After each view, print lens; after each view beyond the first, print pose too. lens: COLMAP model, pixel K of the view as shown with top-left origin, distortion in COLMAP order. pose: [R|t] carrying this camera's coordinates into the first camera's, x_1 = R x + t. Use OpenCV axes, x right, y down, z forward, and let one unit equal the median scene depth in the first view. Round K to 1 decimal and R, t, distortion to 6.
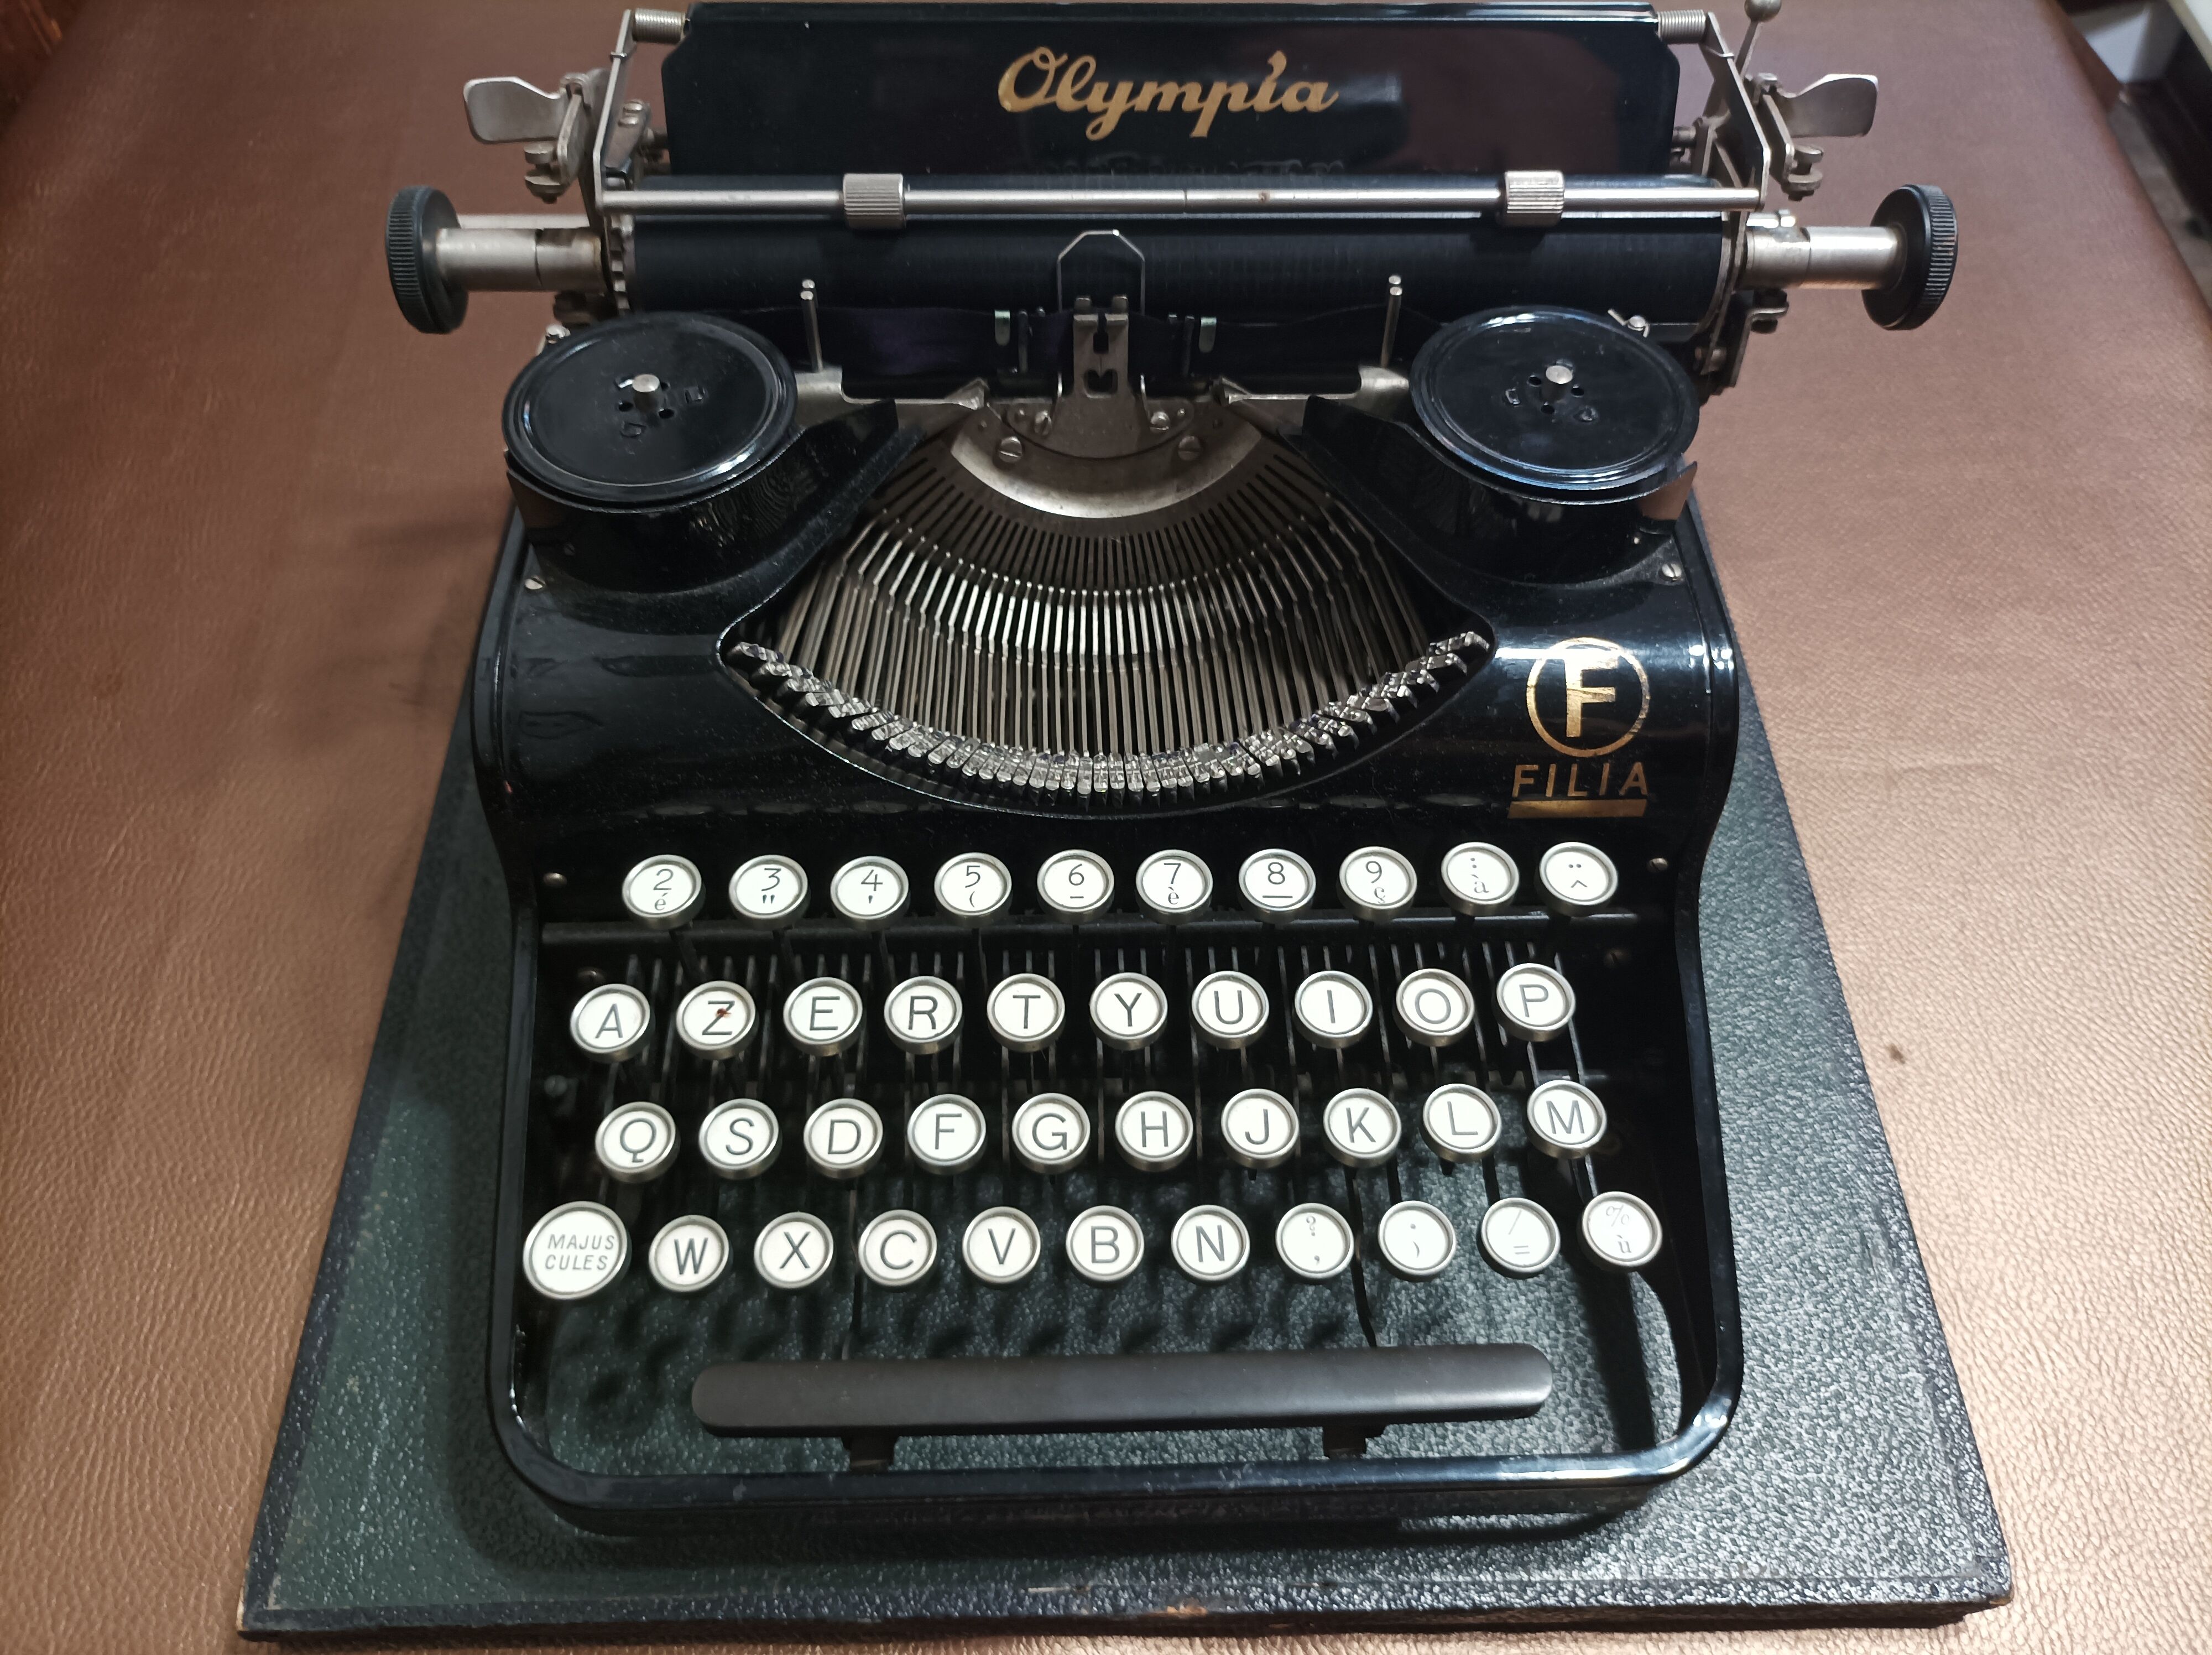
lens RADIAL K [[1653.8, 0, 1106.0], [0, 1653.8, 827.5], [0, 0, 1]] dist [0.023640, -0.074918]
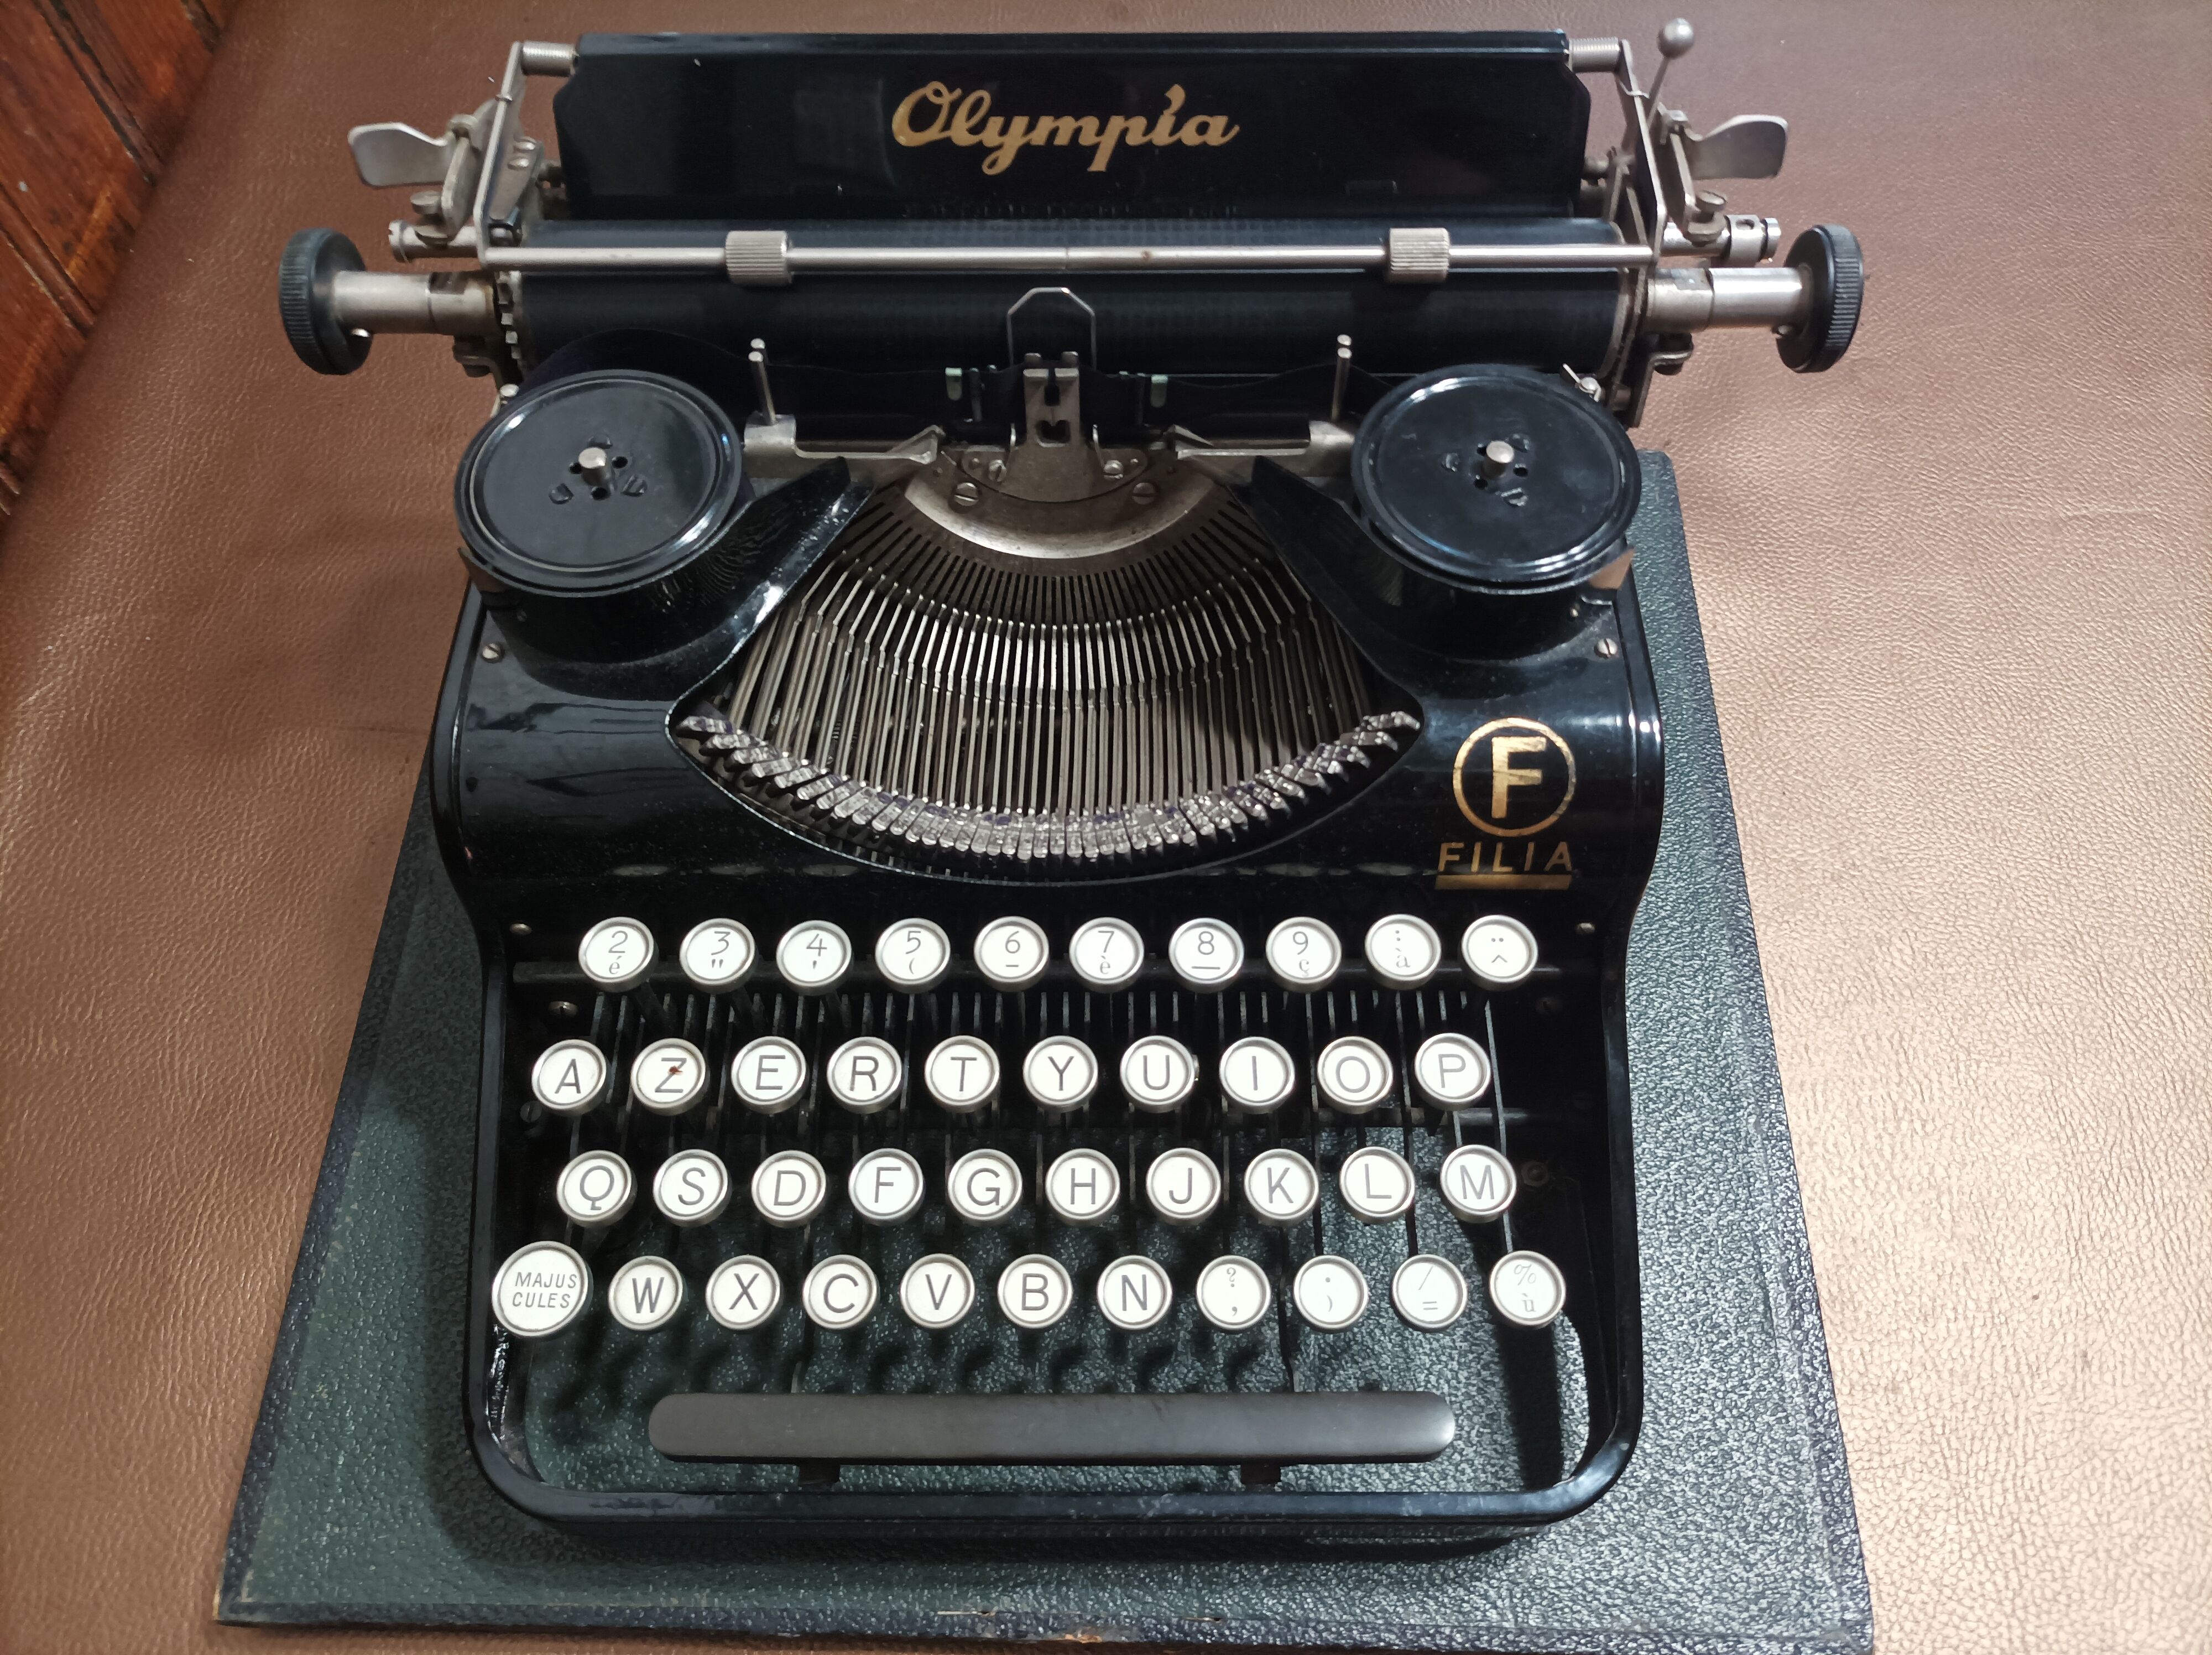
lens RADIAL K [[1653.8, 0, 1106.0], [0, 1653.8, 827.5], [0, 0, 1]] dist [0.023640, -0.074918]
pose [[0.999365, 0.014680, -0.032464, 0.071325], [-0.011455, 0.995182, 0.097376, -0.141042], [0.033737, -0.096943, 0.994718, -0.023837]]
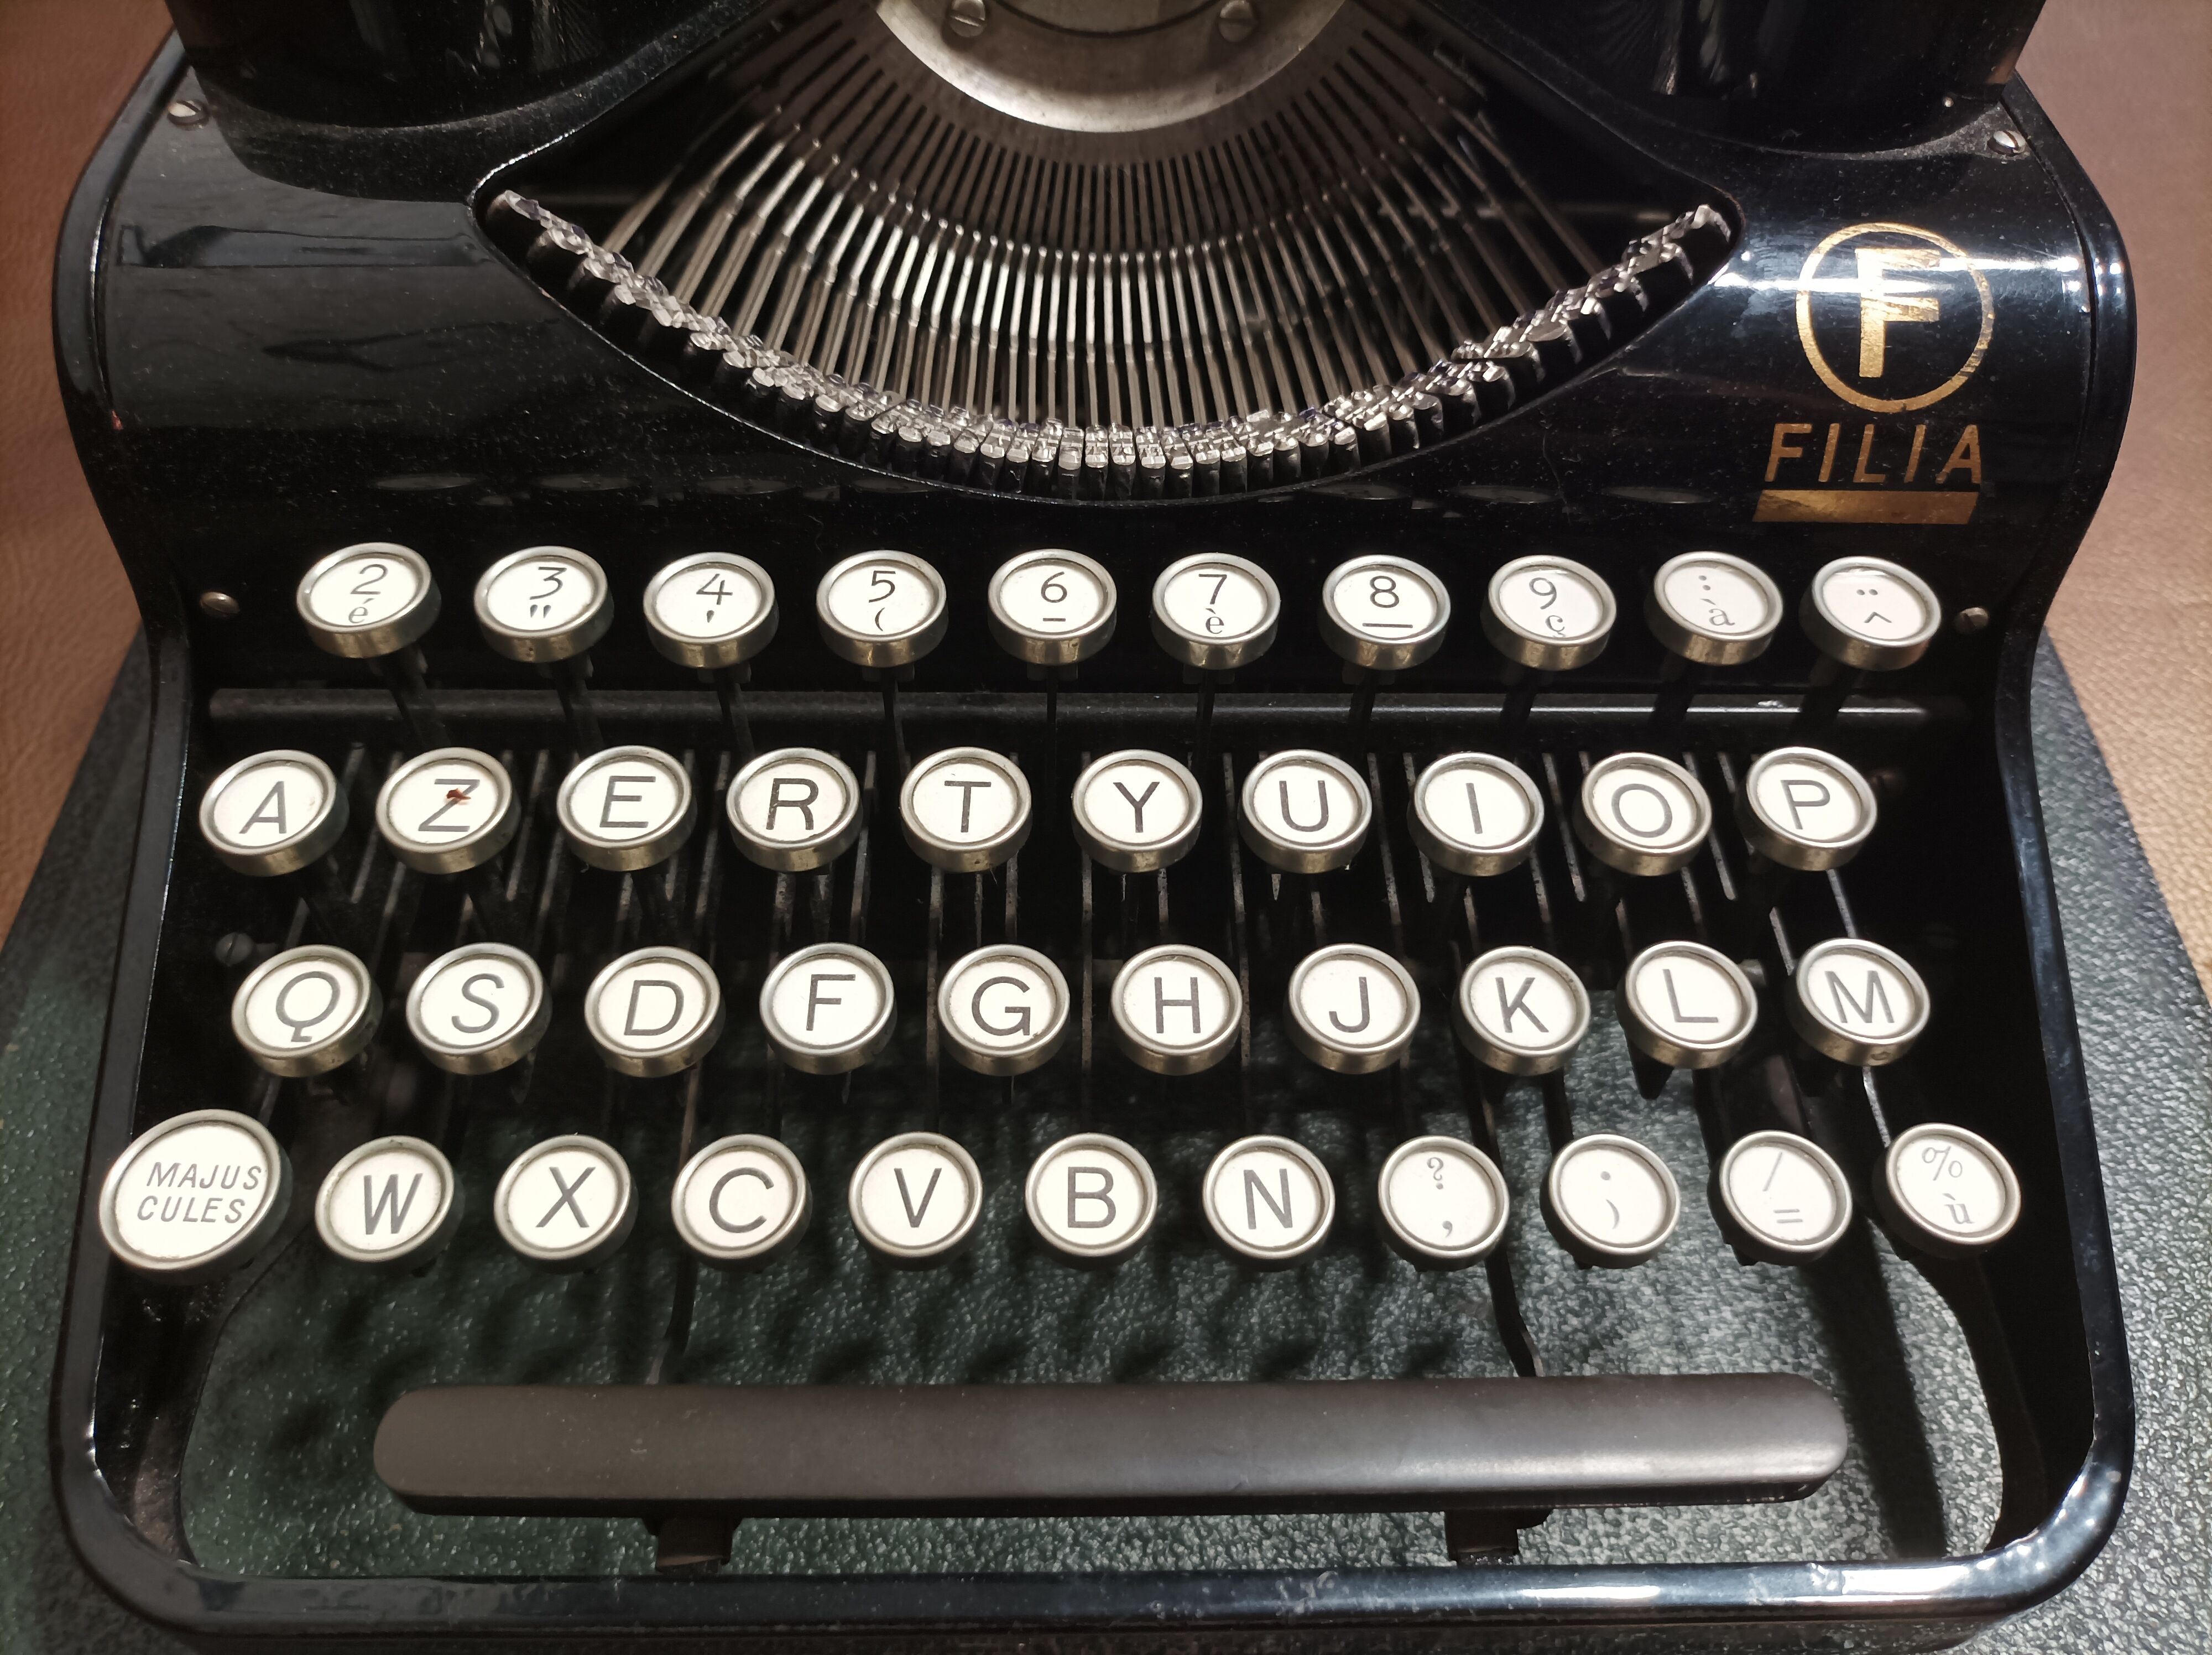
lens RADIAL K [[1691.5, 0, 1104.2], [0, 1691.5, 820.6], [0, 0, 1]] dist [-0.017904, 0.000462]
pose [[0.999835, 0.017079, 0.006158, -0.001840], [-0.016928, 0.999571, -0.023901, 0.125043], [-0.006564, 0.023793, 0.999695, 0.373133]]
